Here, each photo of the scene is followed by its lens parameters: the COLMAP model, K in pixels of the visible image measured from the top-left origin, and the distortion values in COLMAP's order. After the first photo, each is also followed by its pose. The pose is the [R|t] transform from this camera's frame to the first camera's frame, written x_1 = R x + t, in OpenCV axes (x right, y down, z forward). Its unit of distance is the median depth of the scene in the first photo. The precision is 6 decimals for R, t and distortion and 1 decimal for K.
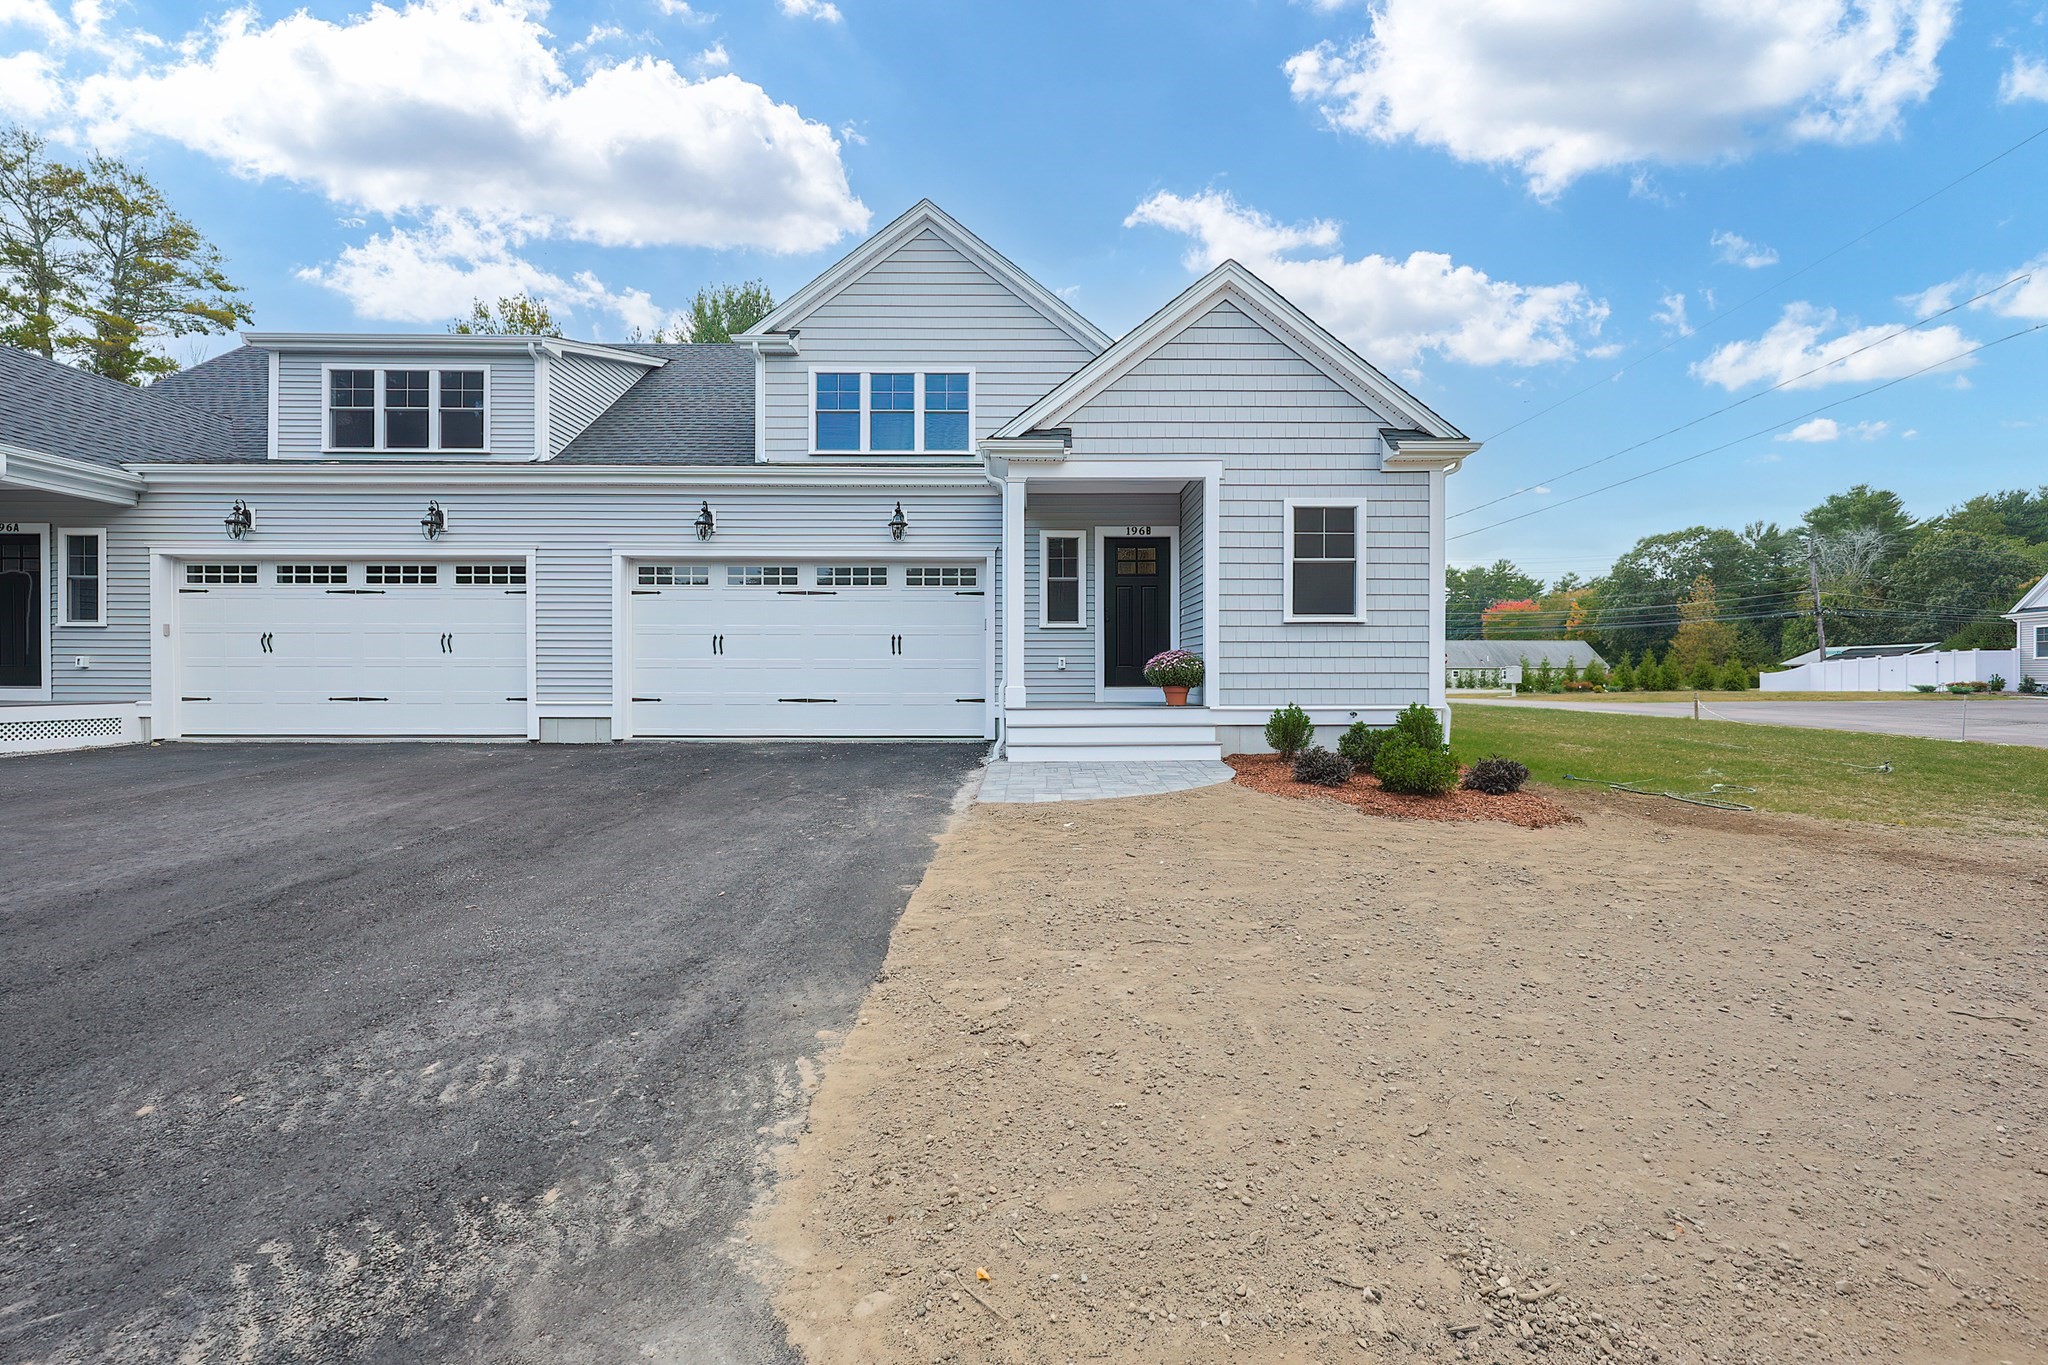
lens RADIAL K [[866.1, 0, 1031.3], [0, 866.1, 680.4], [0, 0, 1]] dist [-0.001497, -0.000206]
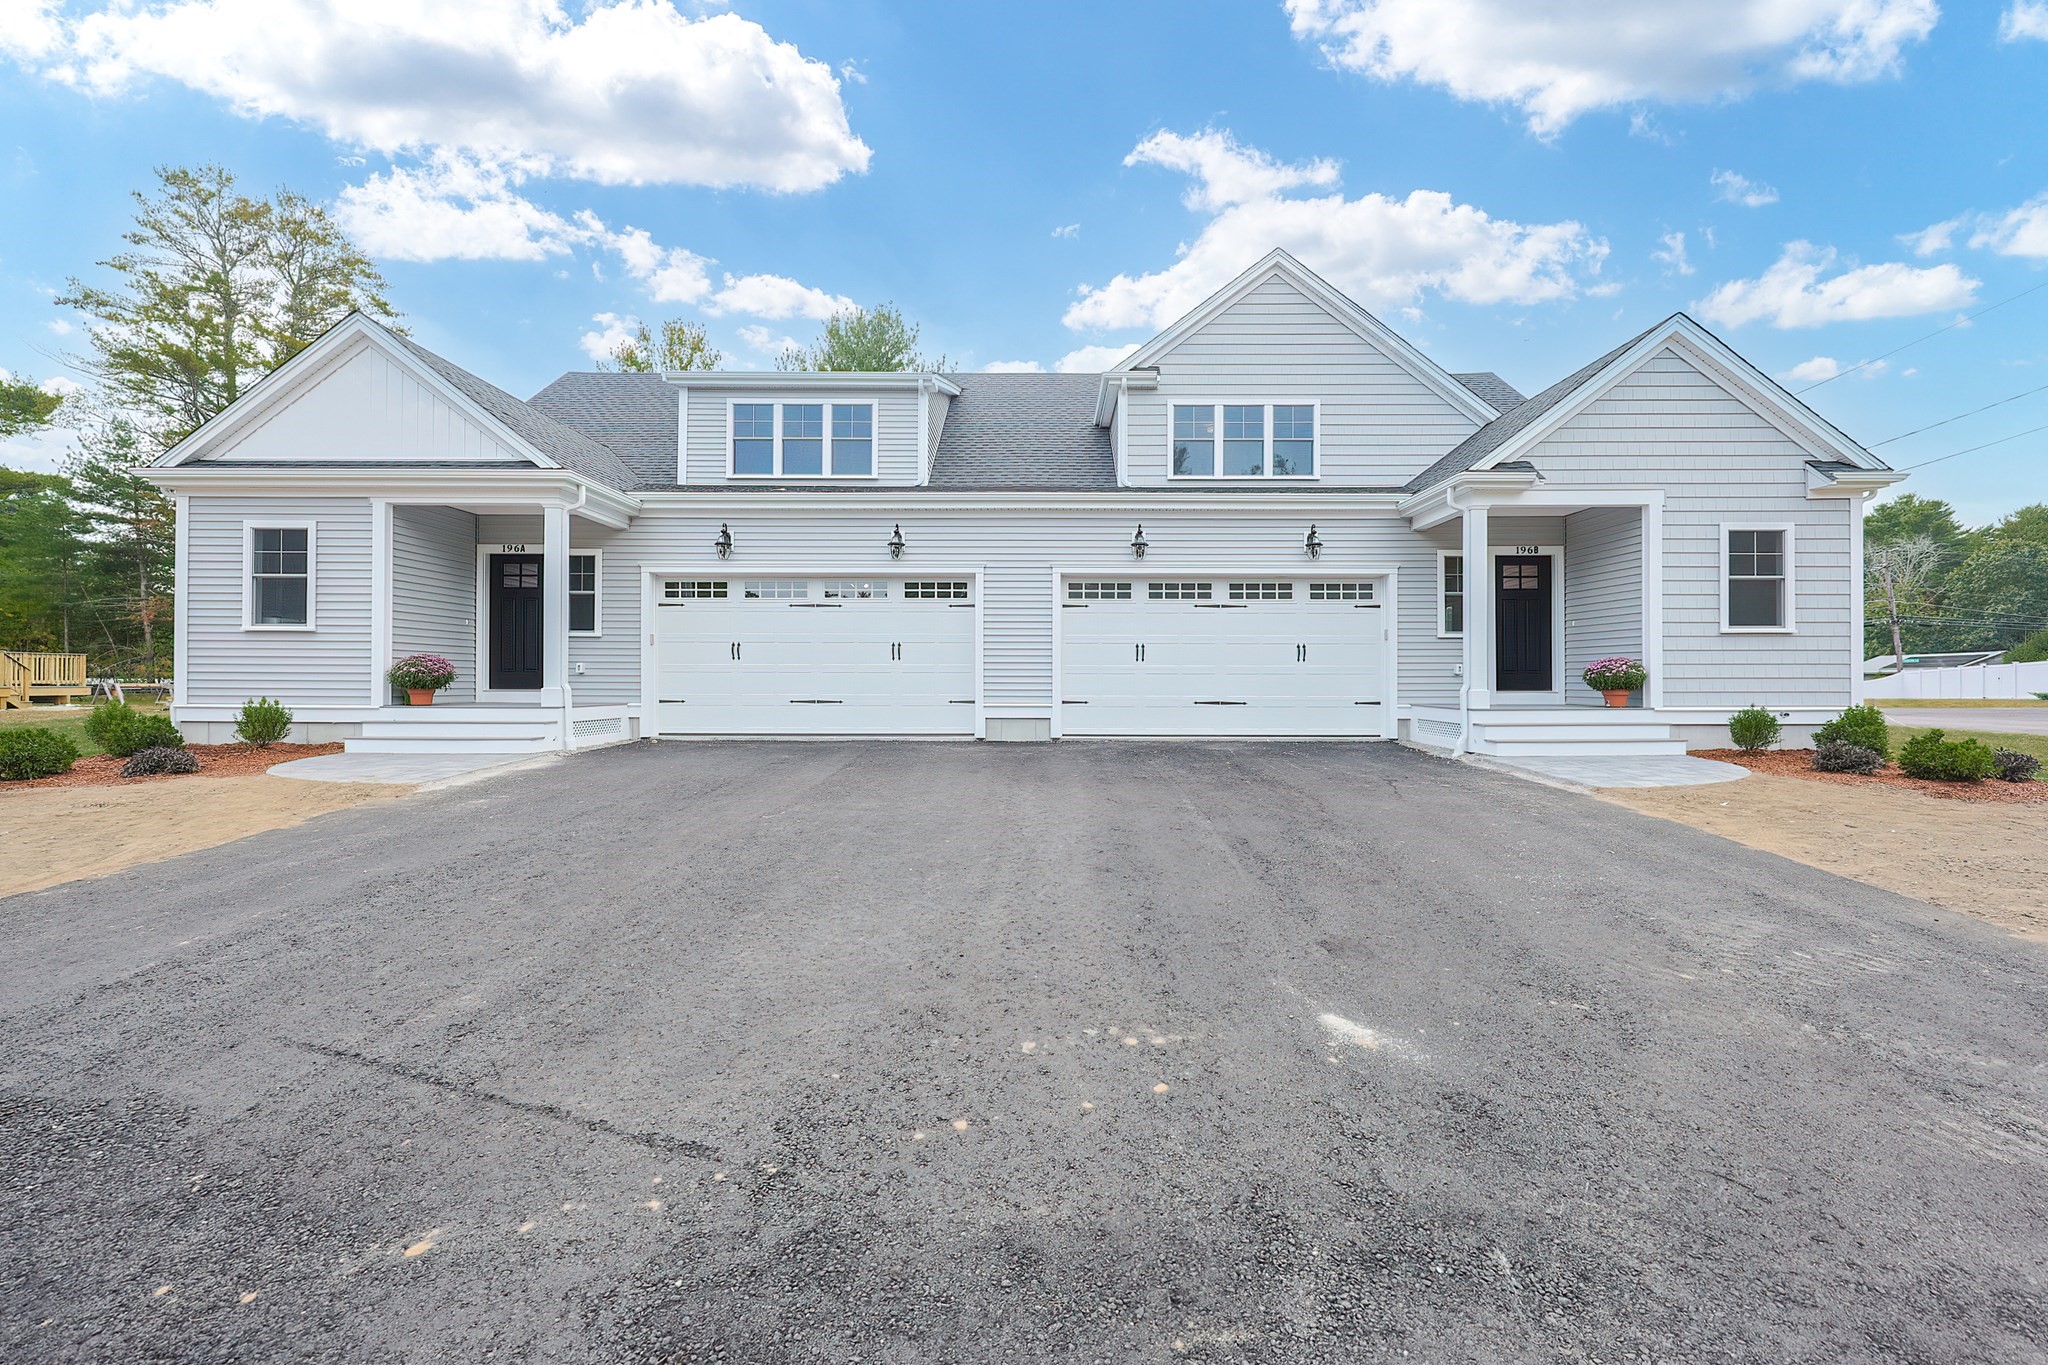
lens RADIAL K [[866.1, 0, 1031.3], [0, 866.1, 680.4], [0, 0, 1]] dist [-0.001497, -0.000206]
pose [[0.999915, 0.000446, -0.013027, -0.498828], [-0.000583, 0.999944, -0.010532, 0.005898], [0.013021, 0.010539, 0.999860, -0.113863]]
